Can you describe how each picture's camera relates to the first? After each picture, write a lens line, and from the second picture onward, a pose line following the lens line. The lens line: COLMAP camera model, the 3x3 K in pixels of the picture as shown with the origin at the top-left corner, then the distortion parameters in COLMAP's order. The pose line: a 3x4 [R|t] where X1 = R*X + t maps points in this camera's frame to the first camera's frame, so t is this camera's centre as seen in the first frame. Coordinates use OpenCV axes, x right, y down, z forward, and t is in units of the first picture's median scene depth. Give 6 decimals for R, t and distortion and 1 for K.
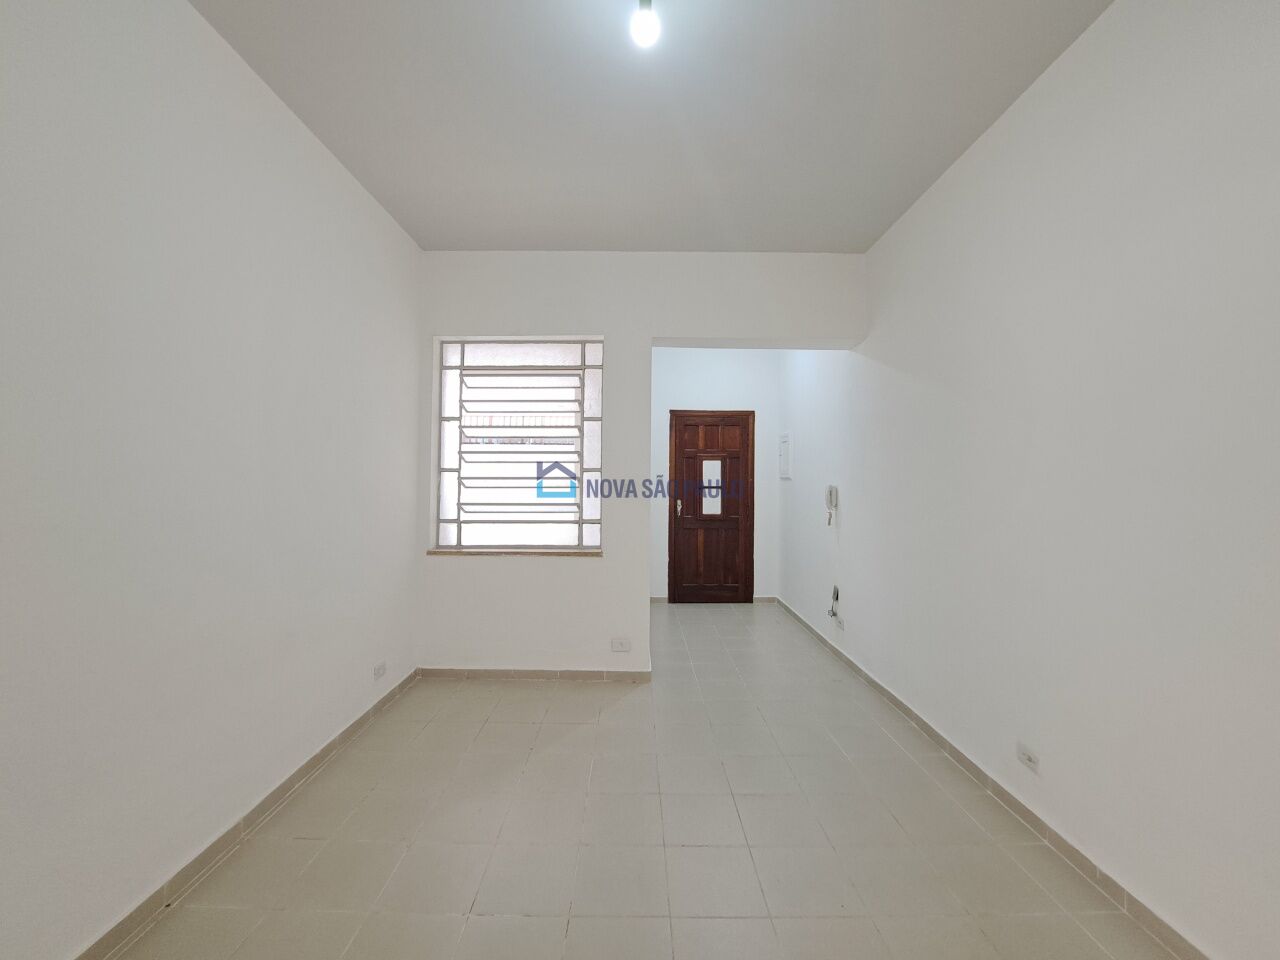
lens RADIAL K [[507.1, 0, 633.7], [0, 507.1, 471.1], [0, 0, 1]] dist [-0.013975, 0.000075]
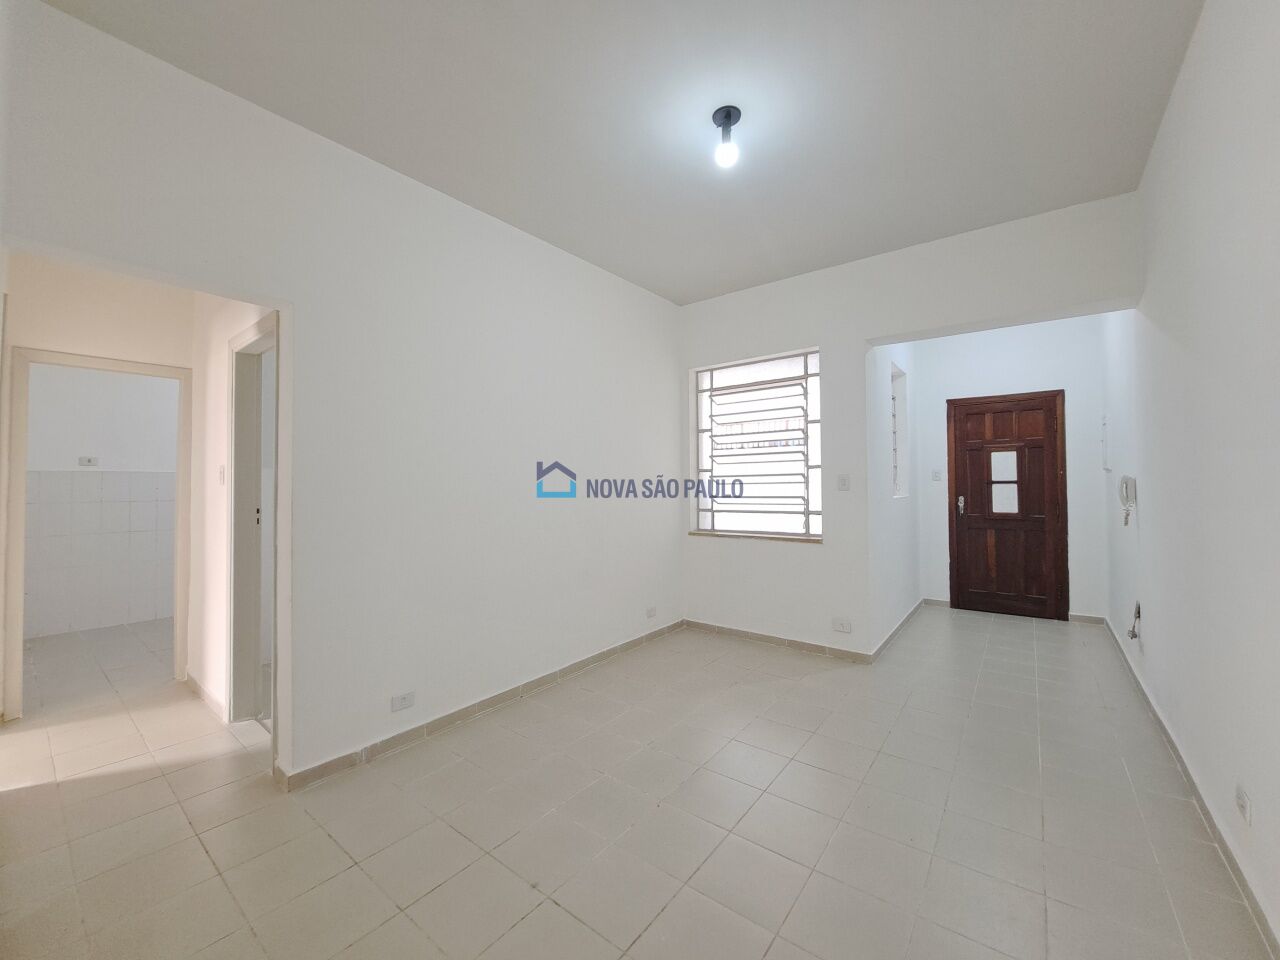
lens RADIAL K [[508.3, 0, 634.4], [0, 508.3, 471.3], [0, 0, 1]] dist [-0.015318, -0.000474]
pose [[0.789318, -0.026571, -0.613409, 0.286117], [0.025554, 0.999619, -0.010418, 0.008903], [0.613452, -0.007452, 0.789697, -0.130779]]
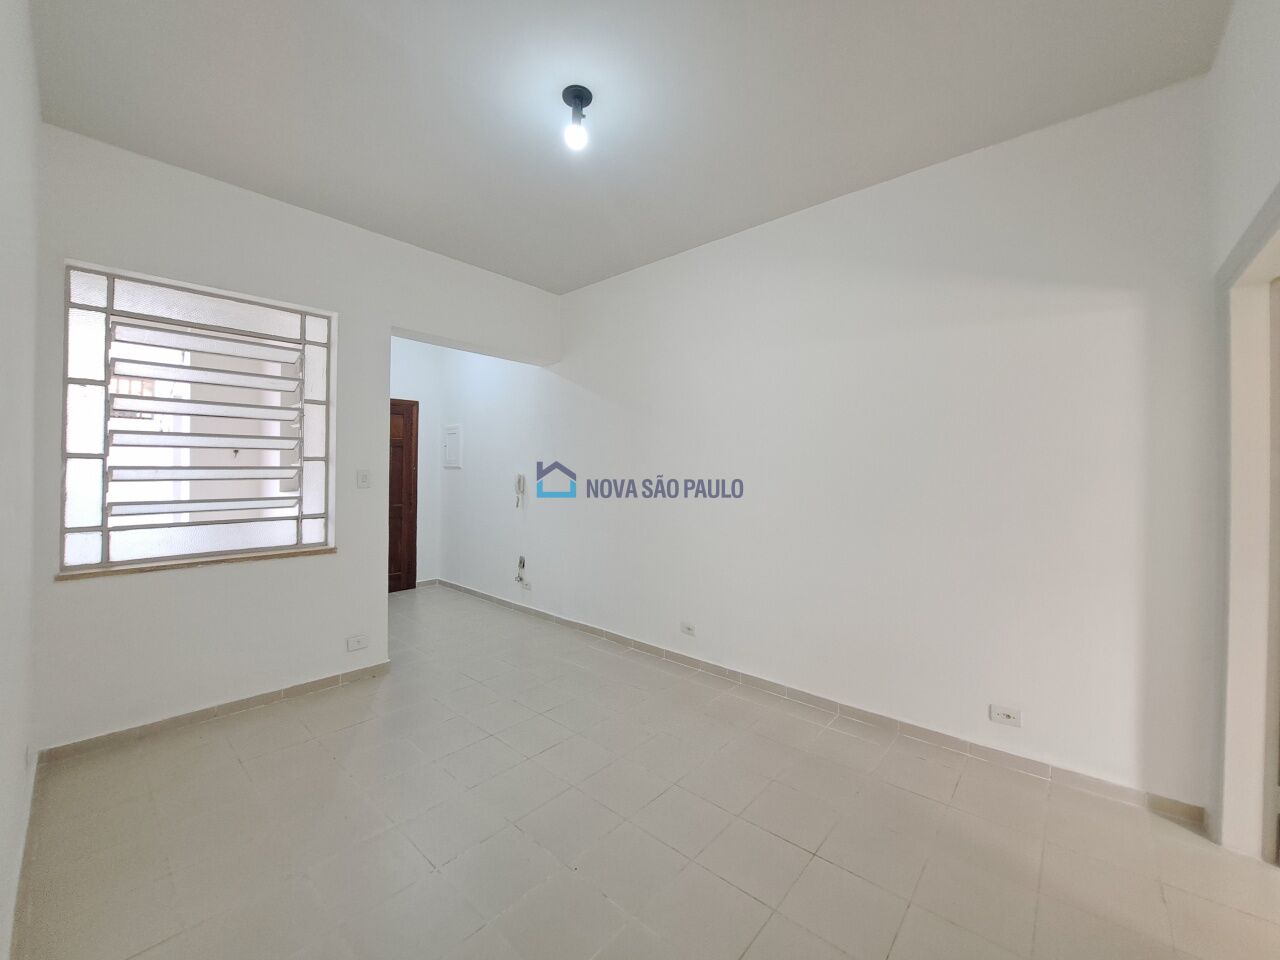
lens RADIAL K [[507.1, 0, 633.7], [0, 507.1, 471.1], [0, 0, 1]] dist [-0.013975, 0.000075]
pose [[0.662609, -0.001984, 0.748963, -0.374033], [-0.018075, 0.999663, 0.018639, -0.007686], [-0.748747, -0.025888, 0.662350, -0.013815]]
